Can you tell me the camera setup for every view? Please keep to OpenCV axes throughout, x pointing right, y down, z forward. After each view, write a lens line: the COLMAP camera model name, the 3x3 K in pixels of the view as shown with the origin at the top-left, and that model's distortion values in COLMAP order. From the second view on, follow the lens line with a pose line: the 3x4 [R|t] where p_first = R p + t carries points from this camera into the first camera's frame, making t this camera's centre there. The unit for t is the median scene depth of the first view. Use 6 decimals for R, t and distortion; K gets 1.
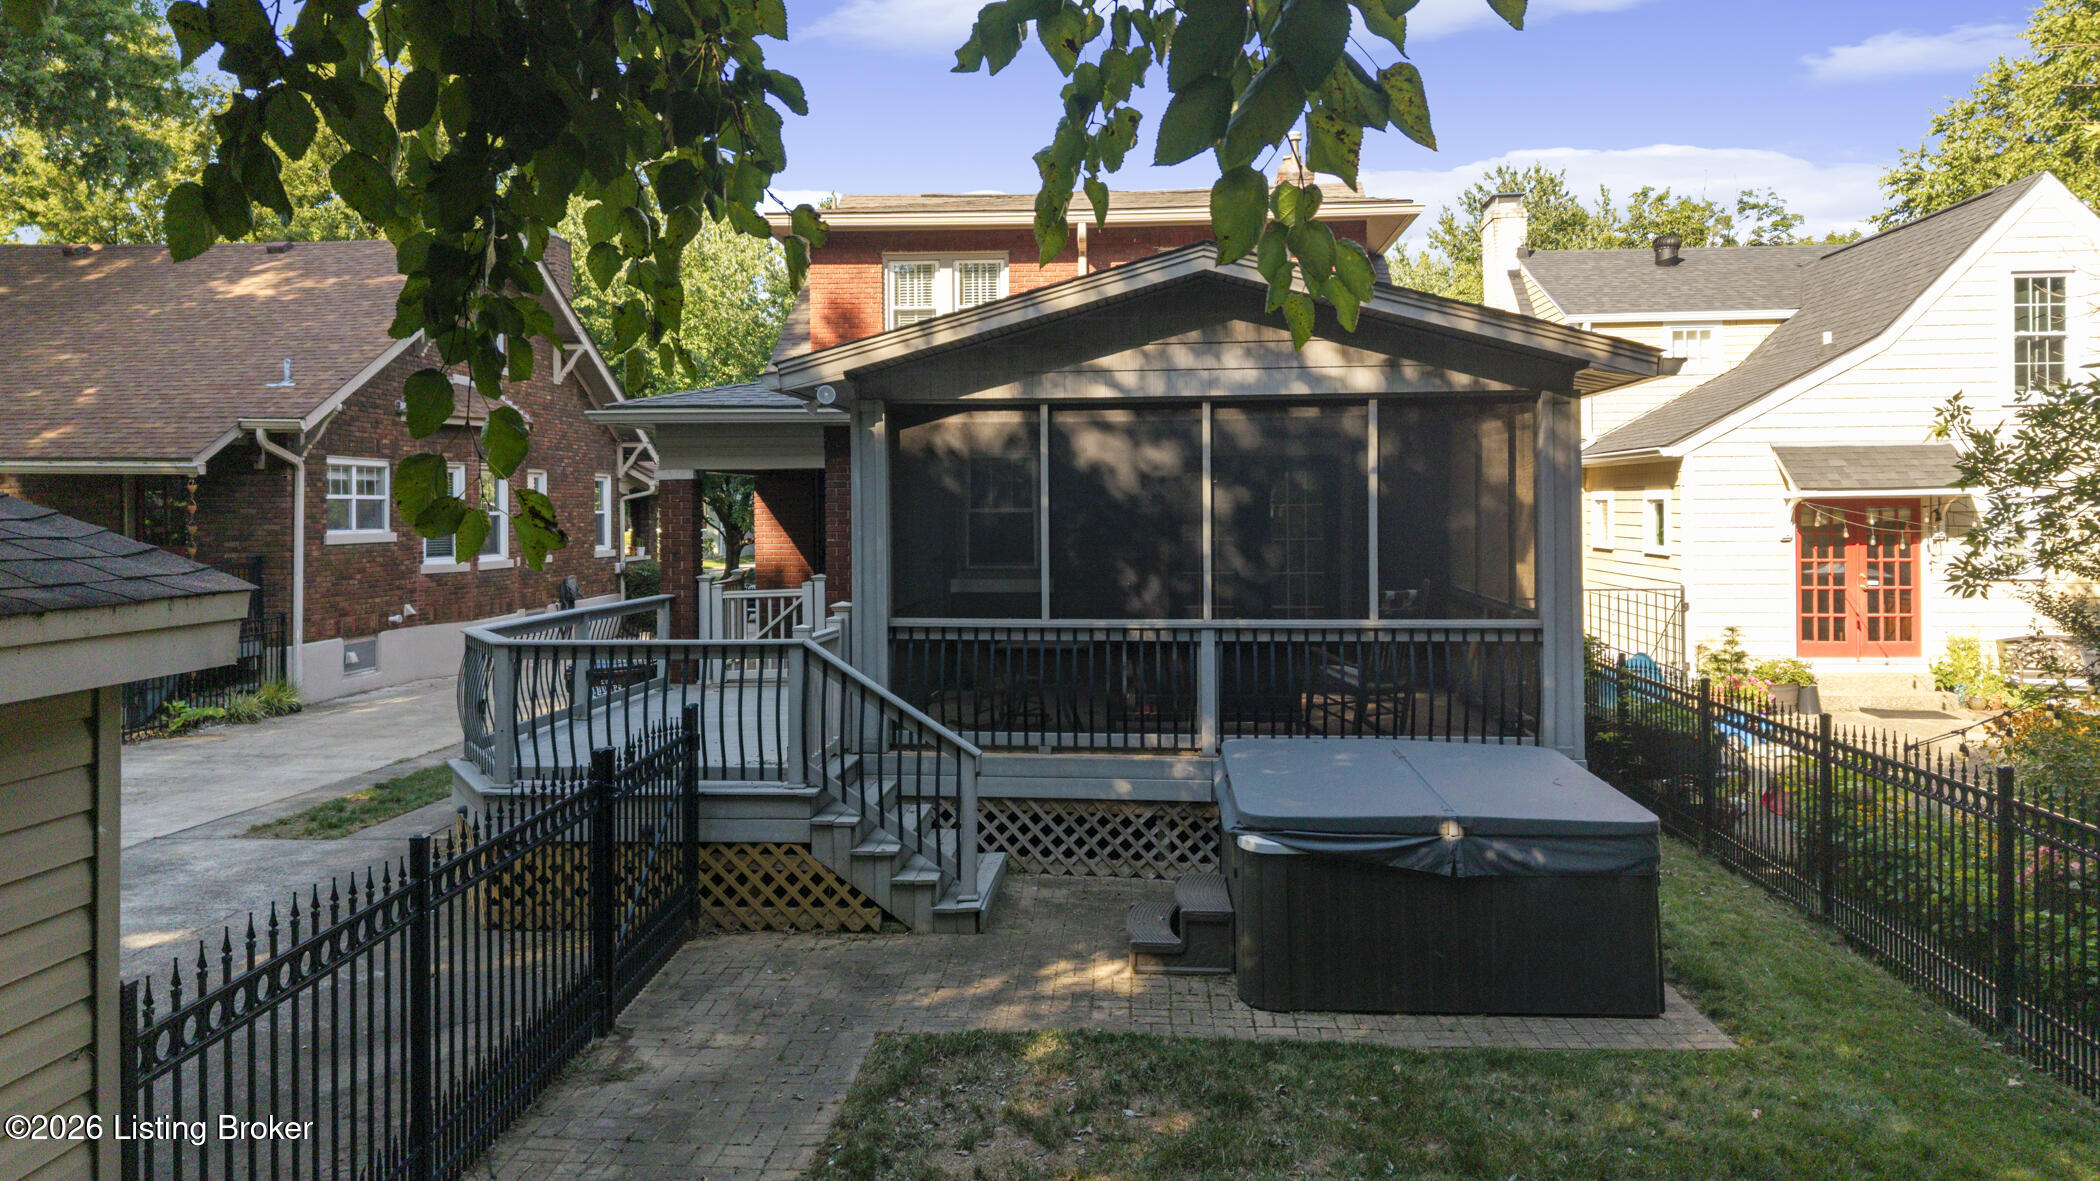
lens RADIAL K [[1434.3, 0, 1035.1], [0, 1434.3, 521.5], [0, 0, 1]] dist [0.011047, -0.001523]
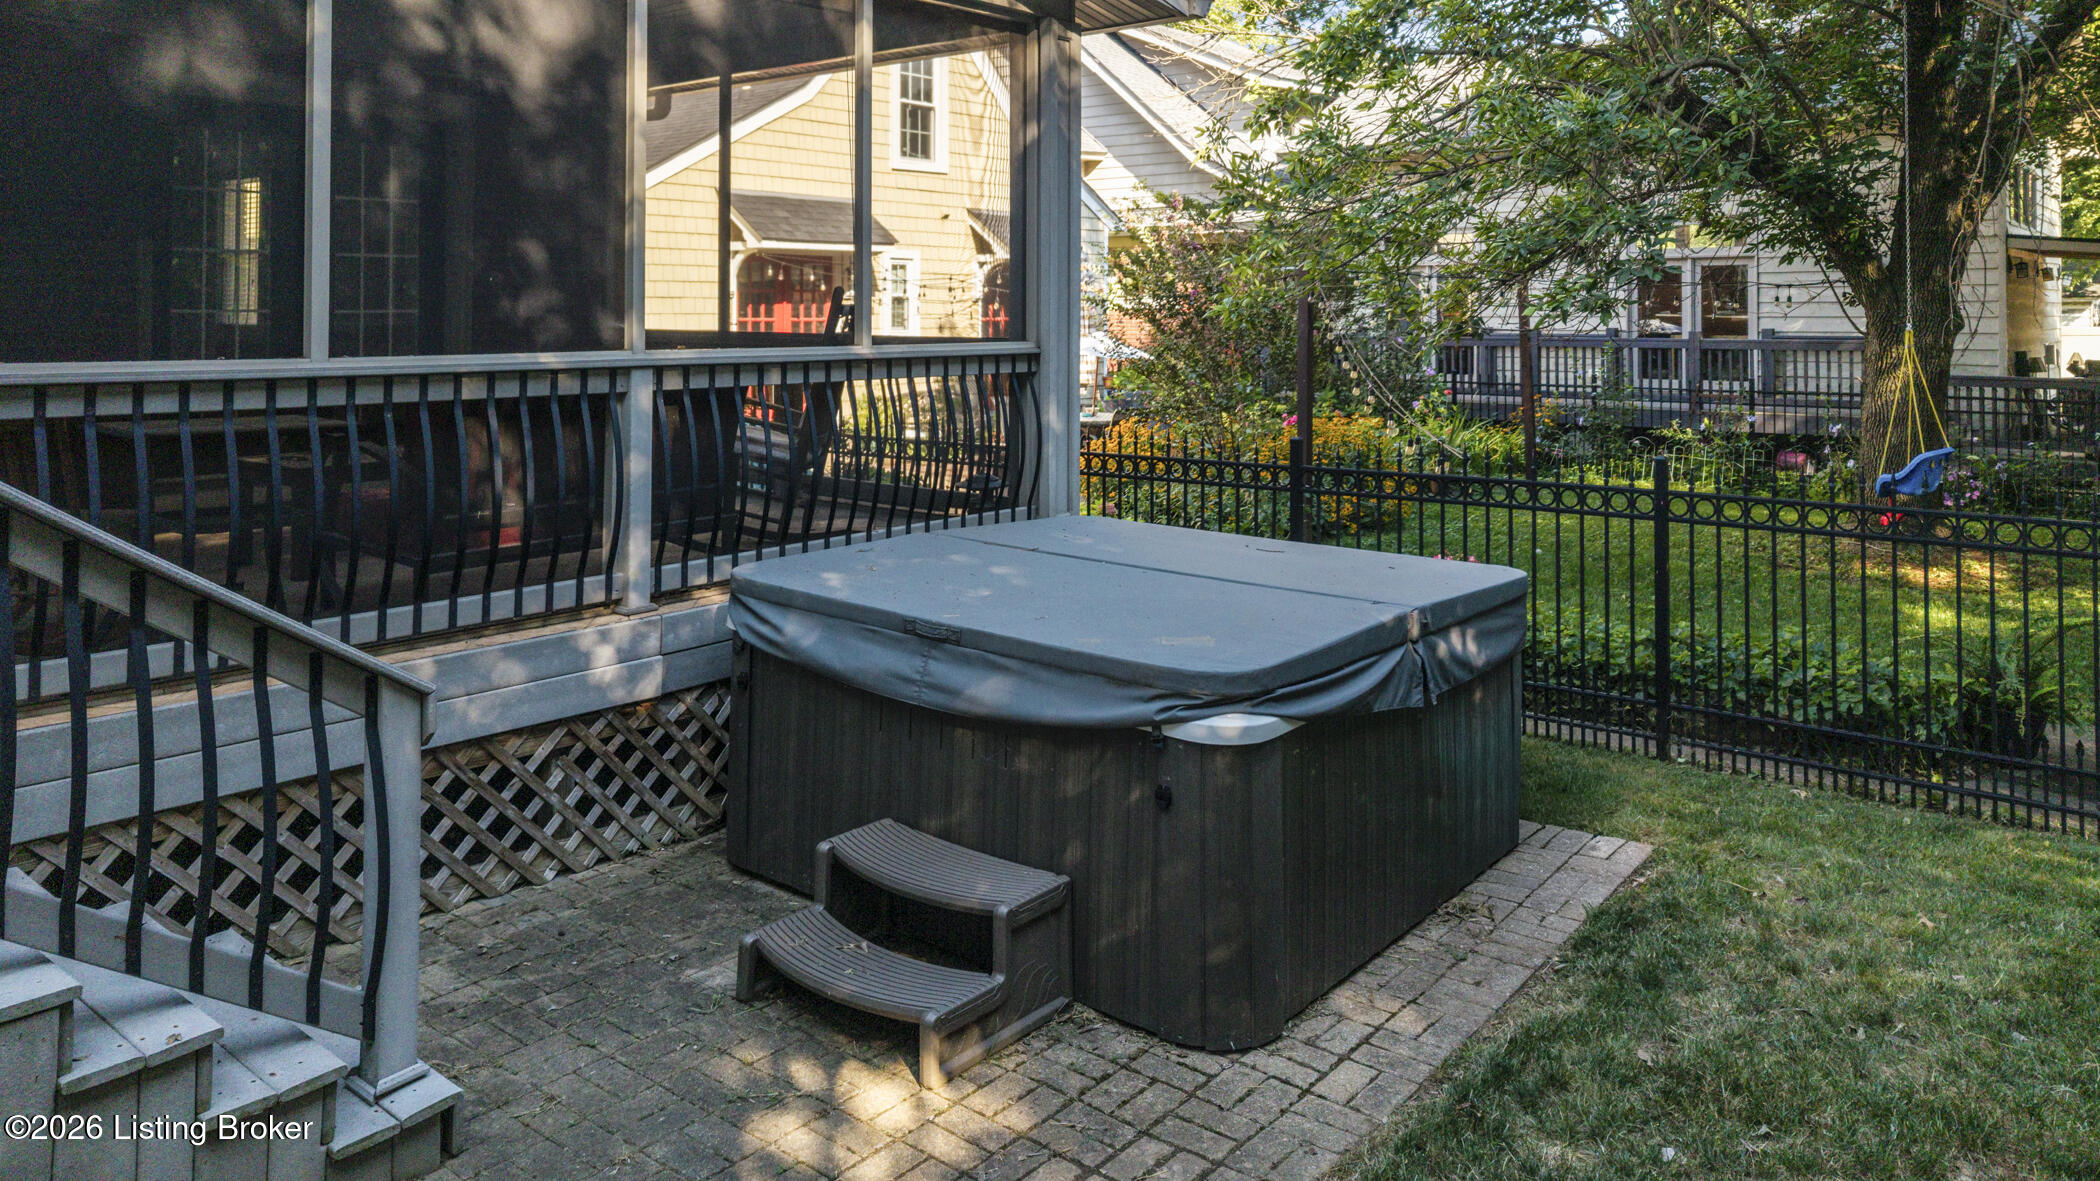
lens RADIAL K [[1487.5, 0, 1046.2], [0, 1487.5, 374.9], [0, 0, 1]] dist [0.076995, -0.065359]
pose [[0.580856, -0.033432, 0.813320, -0.233766], [0.010941, 0.999387, 0.033266, 0.061086], [-0.813933, -0.010424, 0.580865, 0.563164]]
